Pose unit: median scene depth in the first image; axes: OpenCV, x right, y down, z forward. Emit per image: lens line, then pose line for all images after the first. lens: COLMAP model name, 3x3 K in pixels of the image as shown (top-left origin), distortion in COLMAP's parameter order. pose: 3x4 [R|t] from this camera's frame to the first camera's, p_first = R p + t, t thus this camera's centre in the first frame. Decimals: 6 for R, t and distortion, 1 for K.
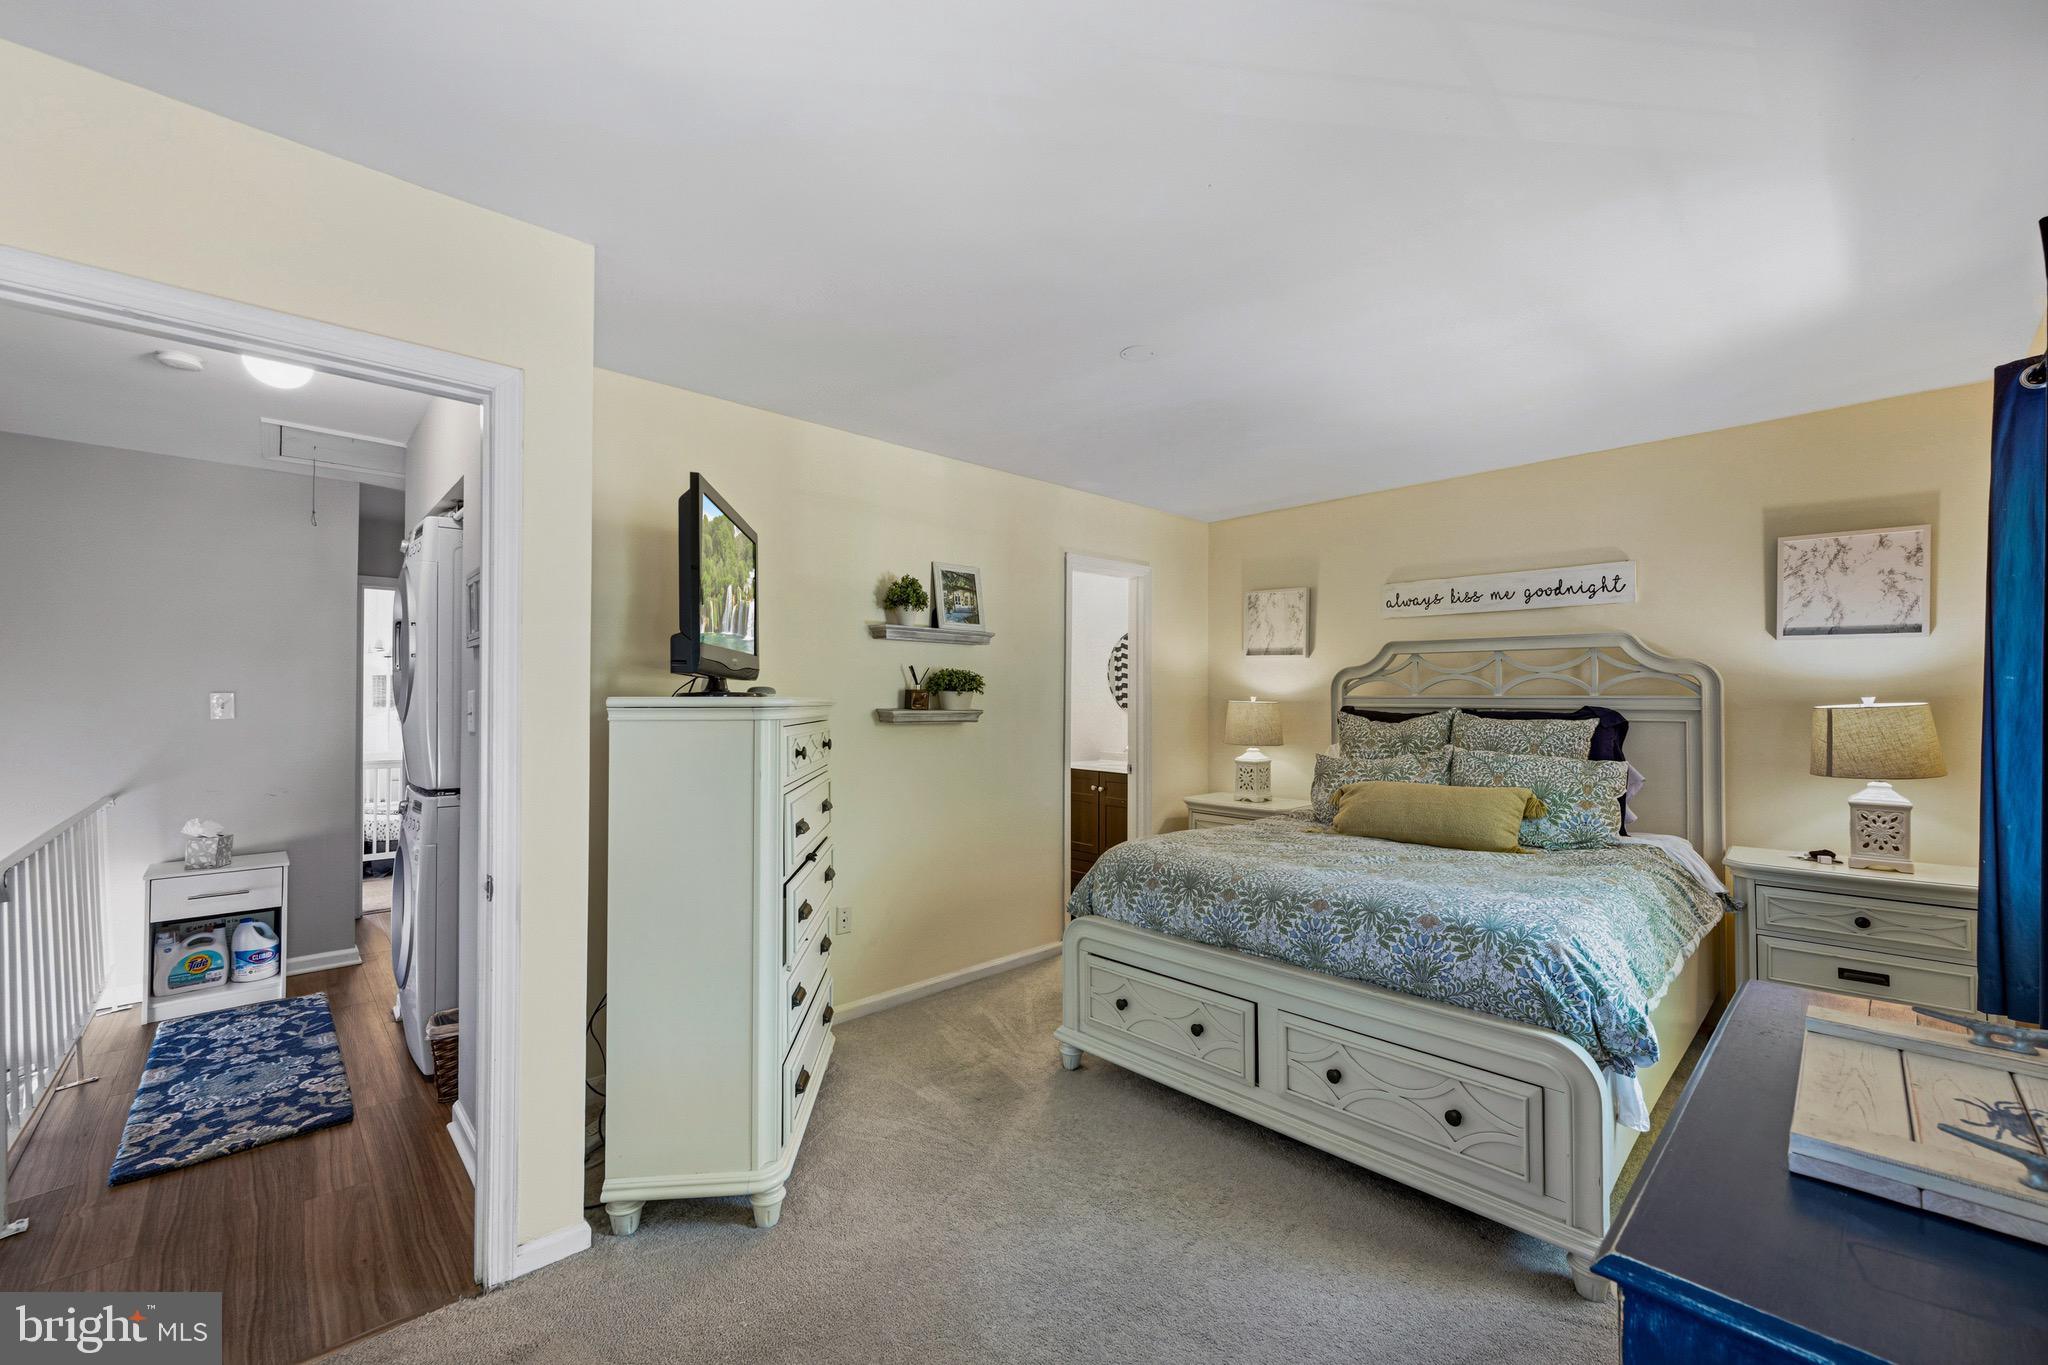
lens RADIAL K [[819.5, 0, 1053.7], [0, 819.5, 695.5], [0, 0, 1]] dist [-0.000479, -0.000220]
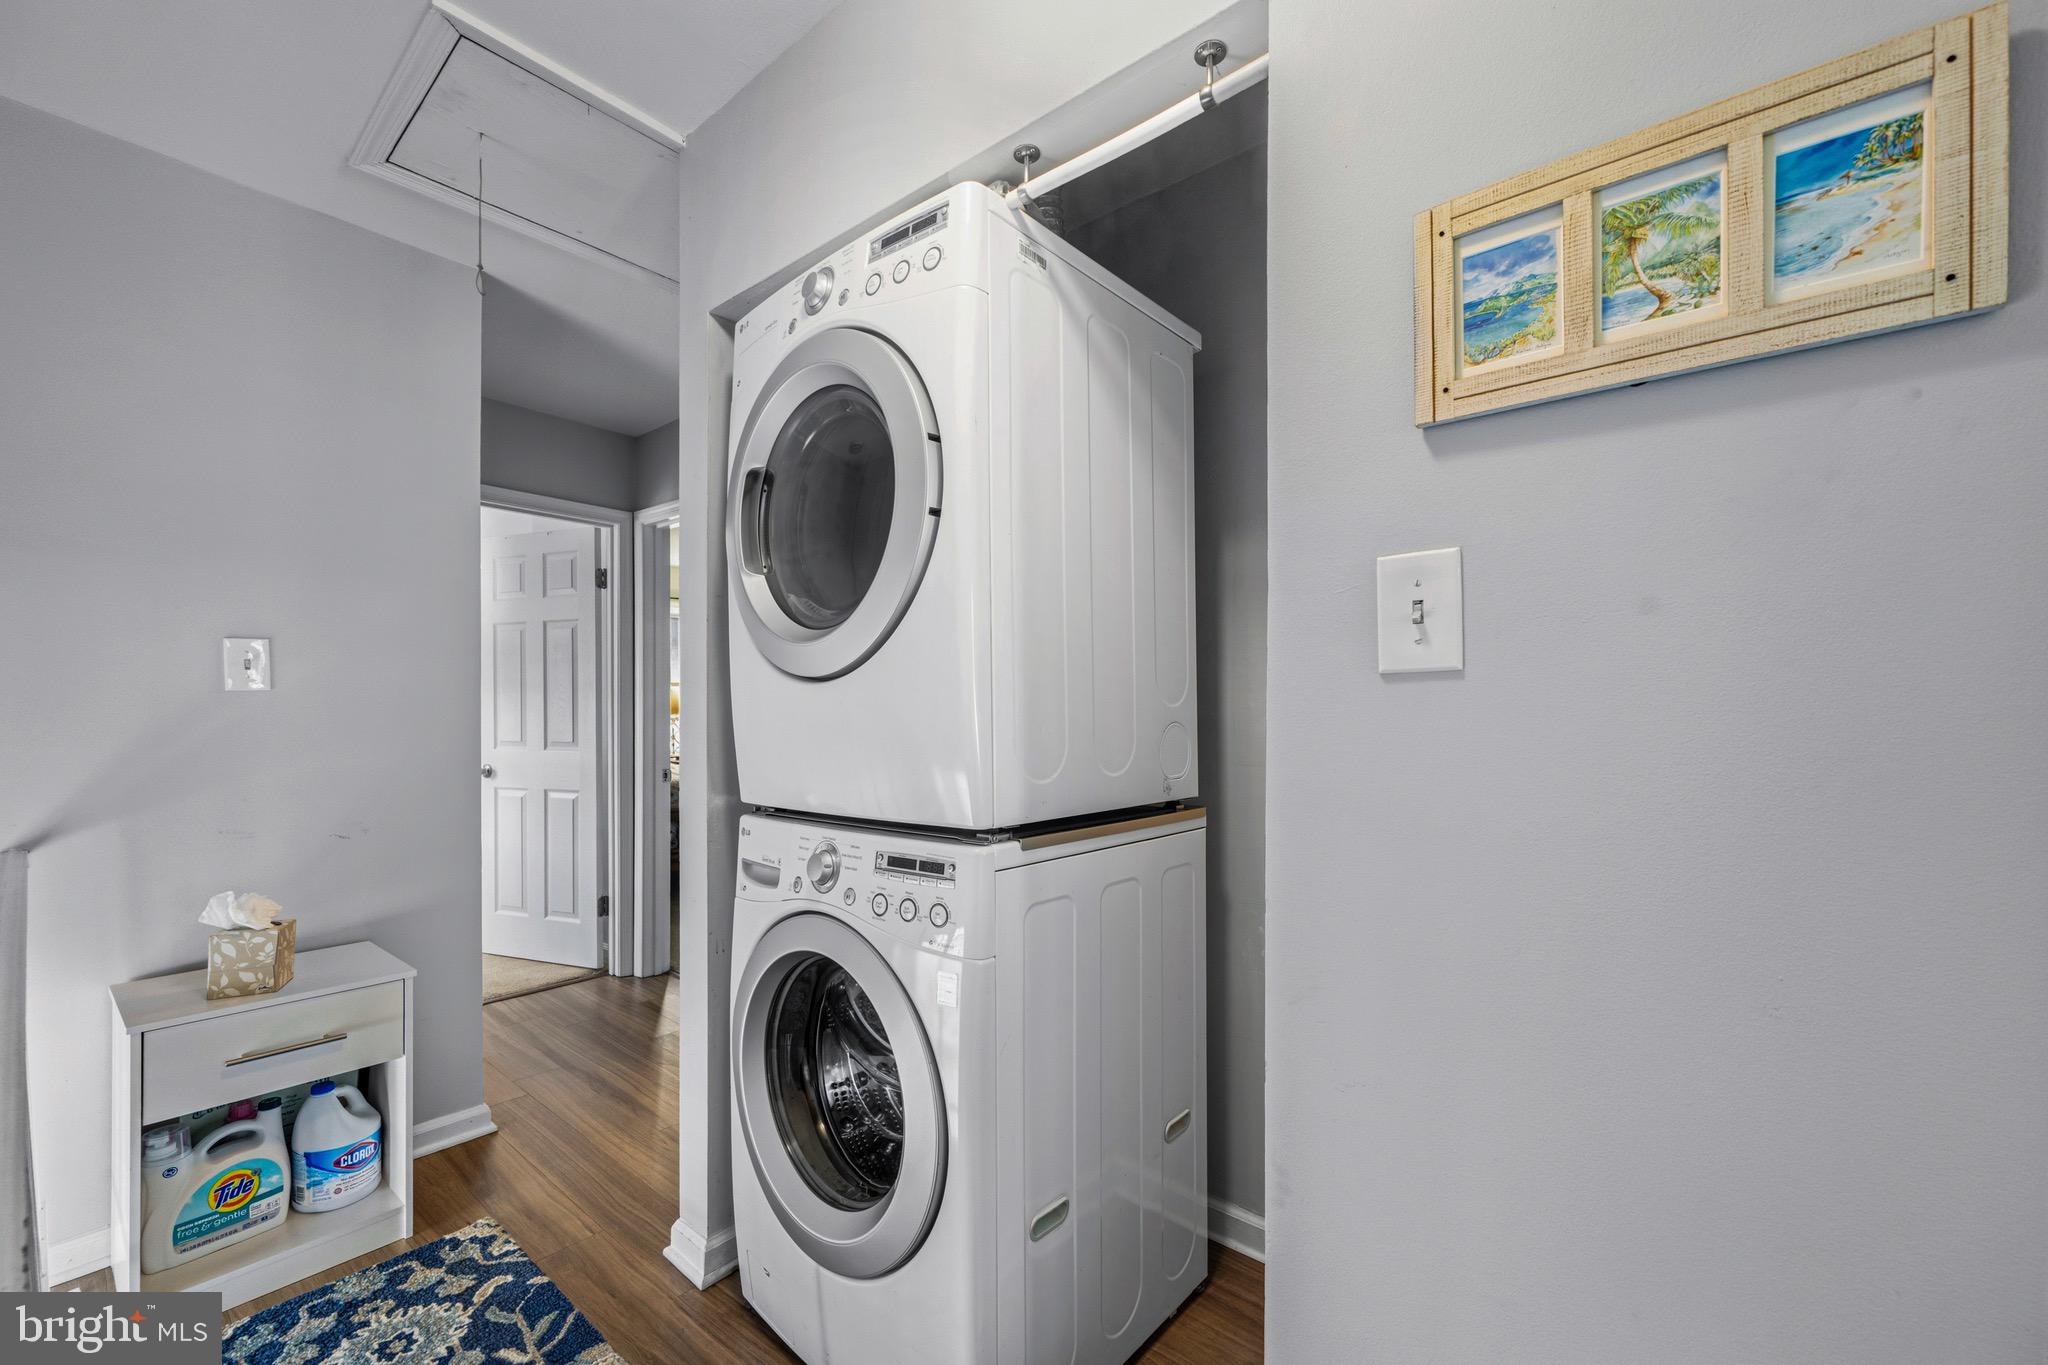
lens RADIAL K [[819.5, 0, 1033.1], [0, 819.5, 717.4], [0, 0, 1]] dist [-0.000479, -0.000220]
pose [[0.993153, -0.005566, 0.116687, -0.625835], [0.004693, 0.999959, 0.007755, 0.045856], [-0.116725, -0.007155, 0.993138, 0.462201]]
